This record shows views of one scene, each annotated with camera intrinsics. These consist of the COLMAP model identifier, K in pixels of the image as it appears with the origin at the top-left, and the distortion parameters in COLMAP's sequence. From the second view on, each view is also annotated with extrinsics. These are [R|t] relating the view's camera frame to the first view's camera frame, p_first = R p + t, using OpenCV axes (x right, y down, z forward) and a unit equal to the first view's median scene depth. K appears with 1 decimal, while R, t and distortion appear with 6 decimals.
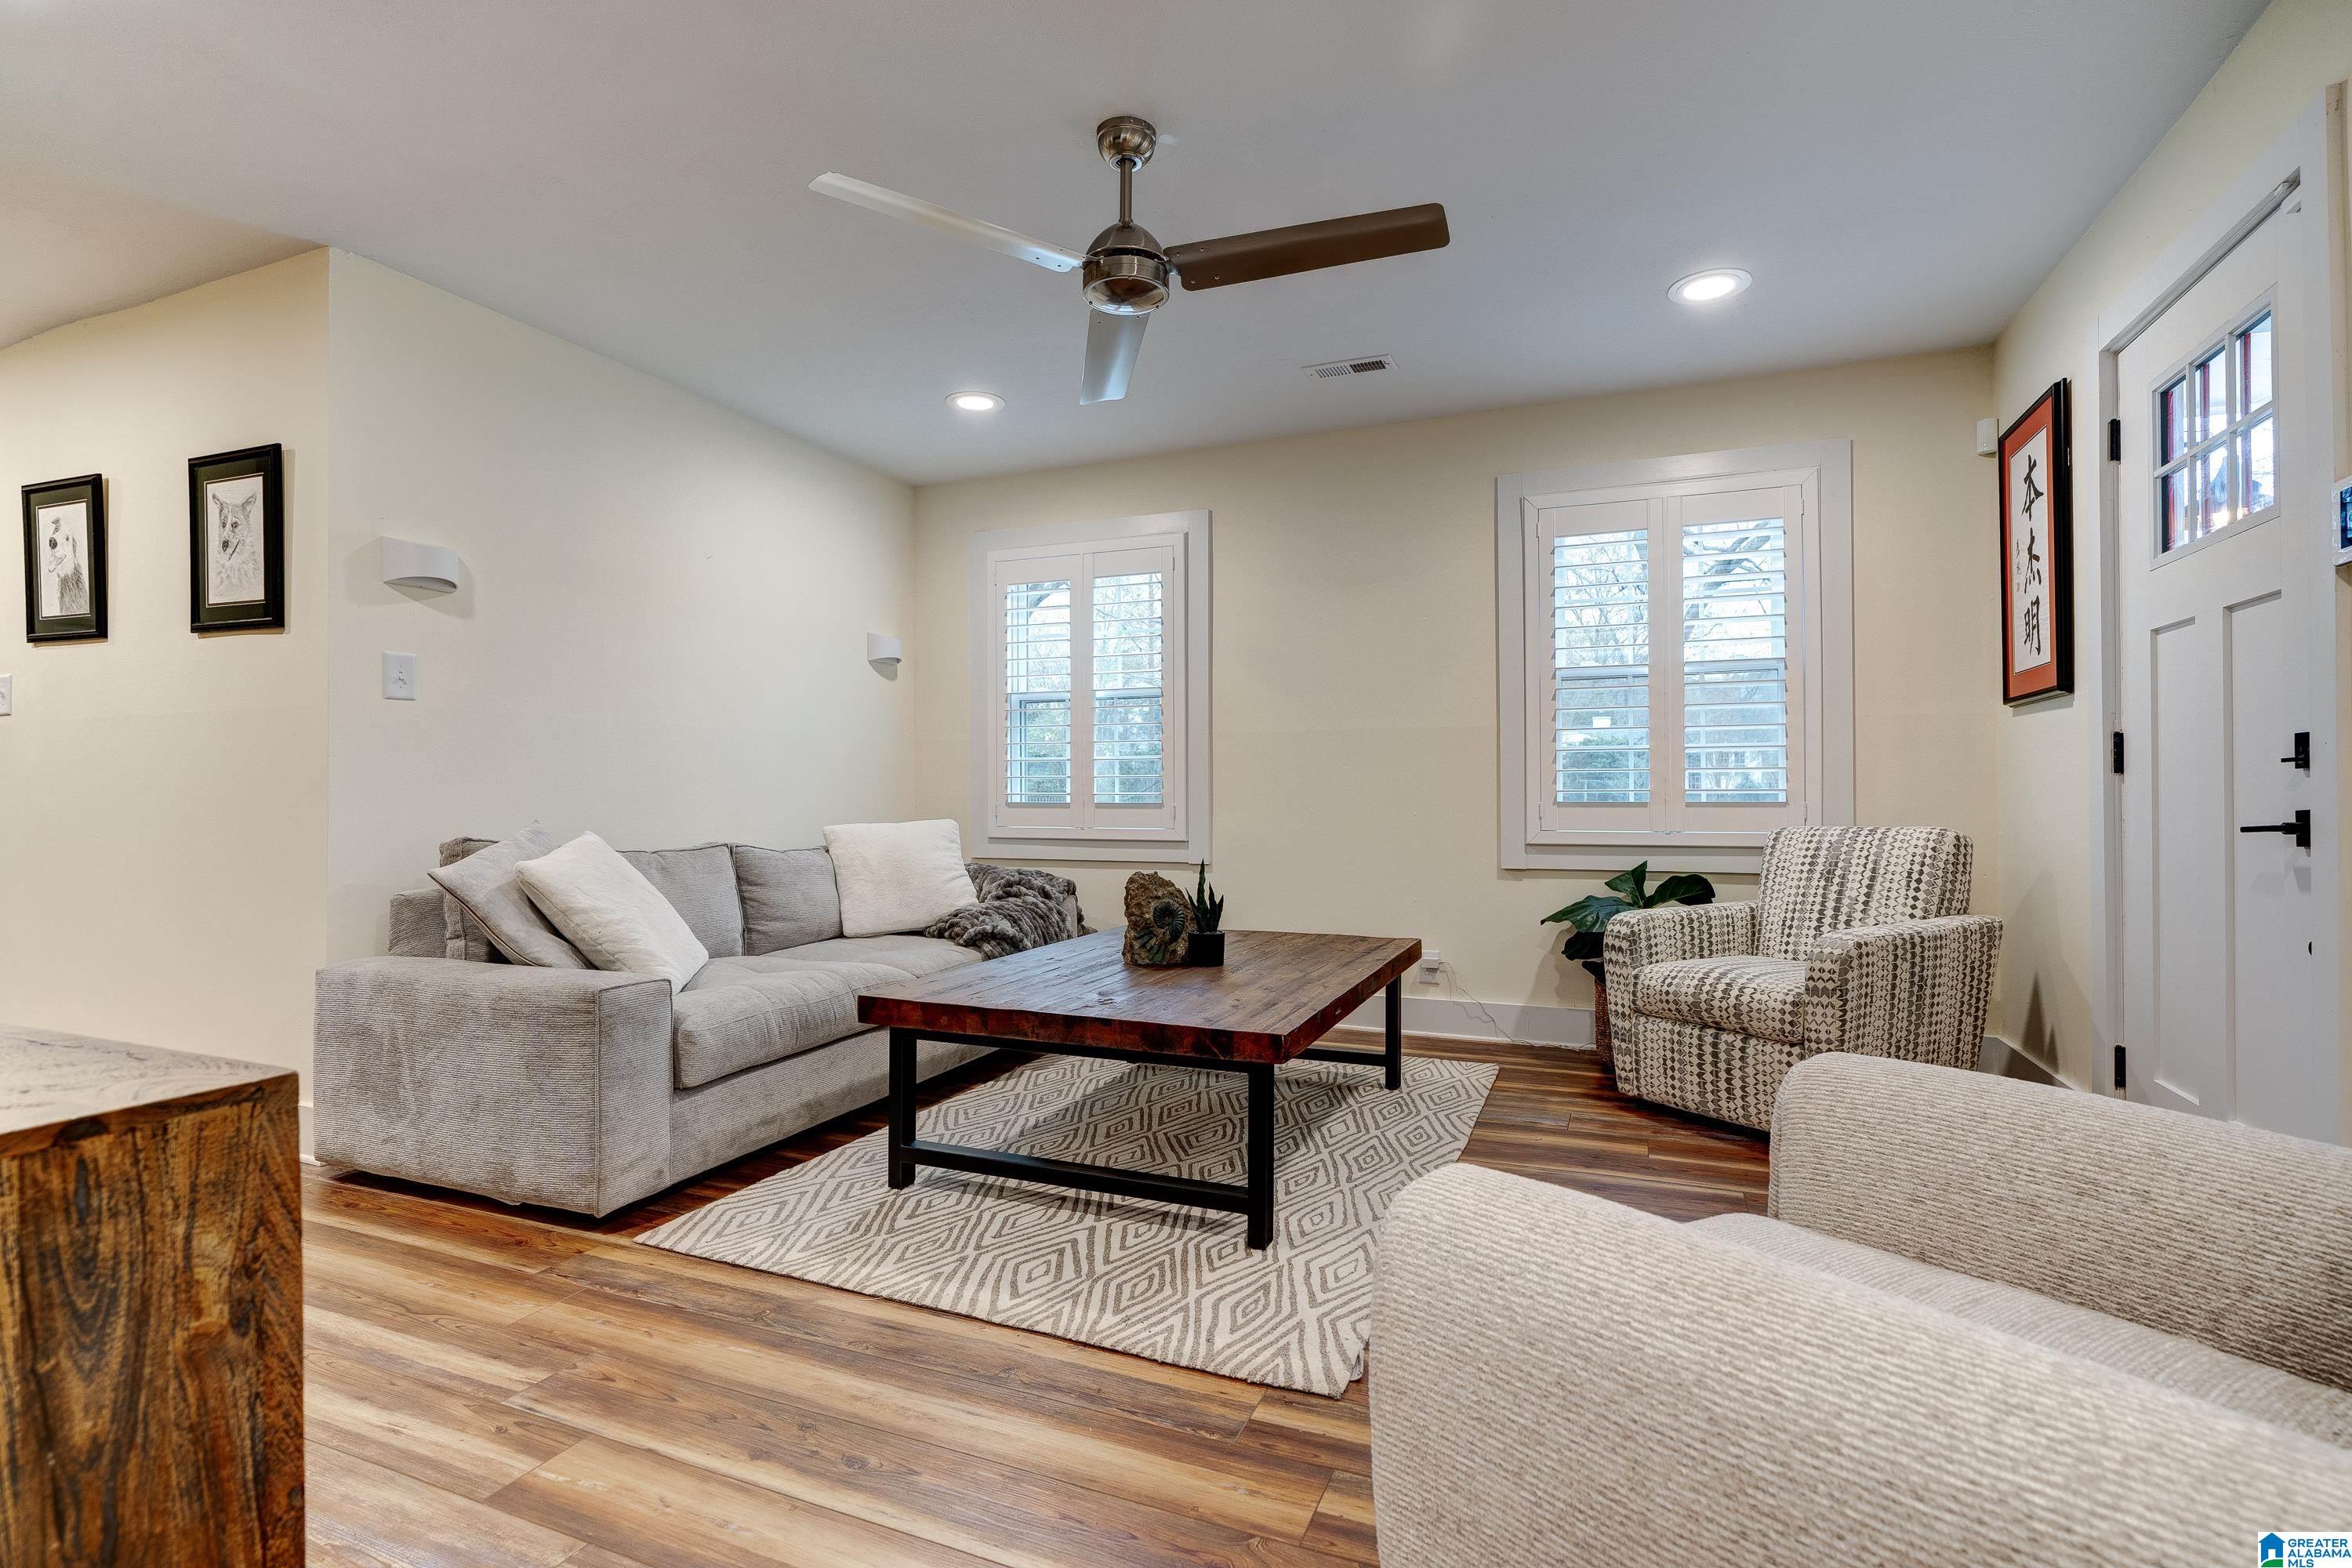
lens RADIAL K [[1137.3, 0, 1158.6], [0, 1137.3, 786.0], [0, 0, 1]] dist [-0.004141, -0.000538]
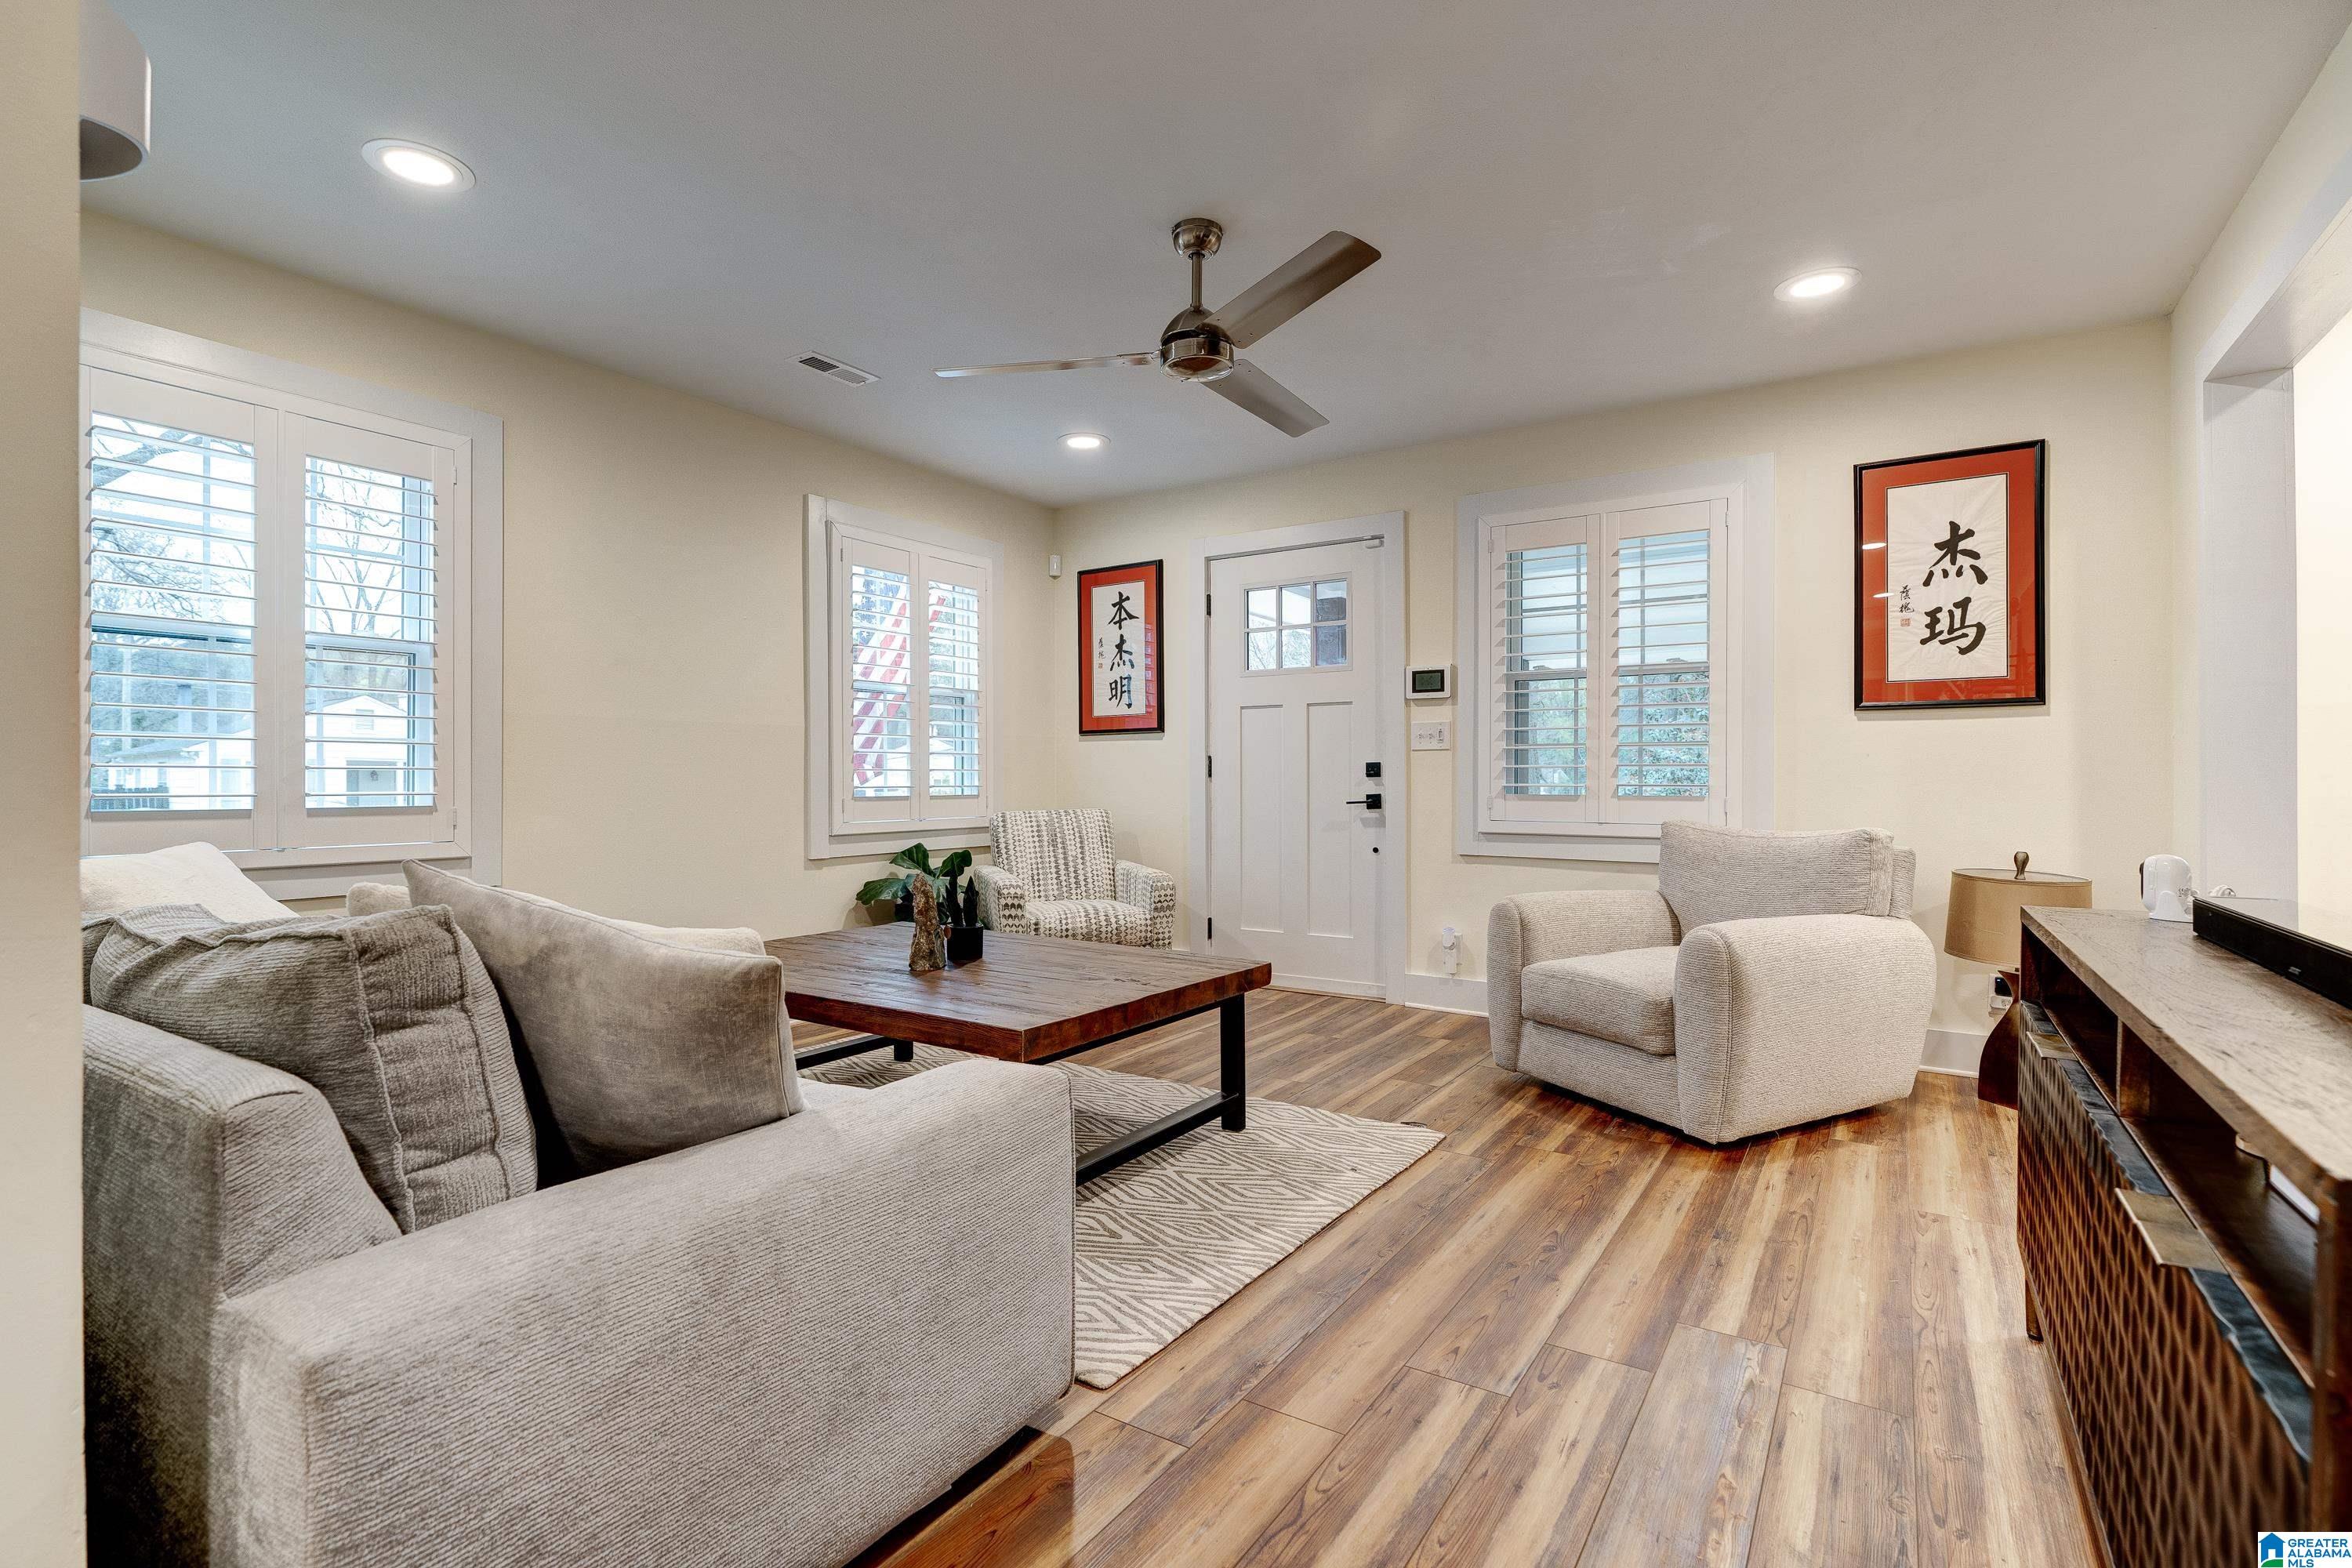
lens RADIAL K [[1137.3, 0, 1158.6], [0, 1137.3, 786.0], [0, 0, 1]] dist [-0.004141, -0.000538]
pose [[0.167776, -0.001864, 0.985823, -1.303573], [-0.003118, 0.999992, 0.002421, -0.001074], [-0.985820, -0.003480, 0.167769, 0.912403]]
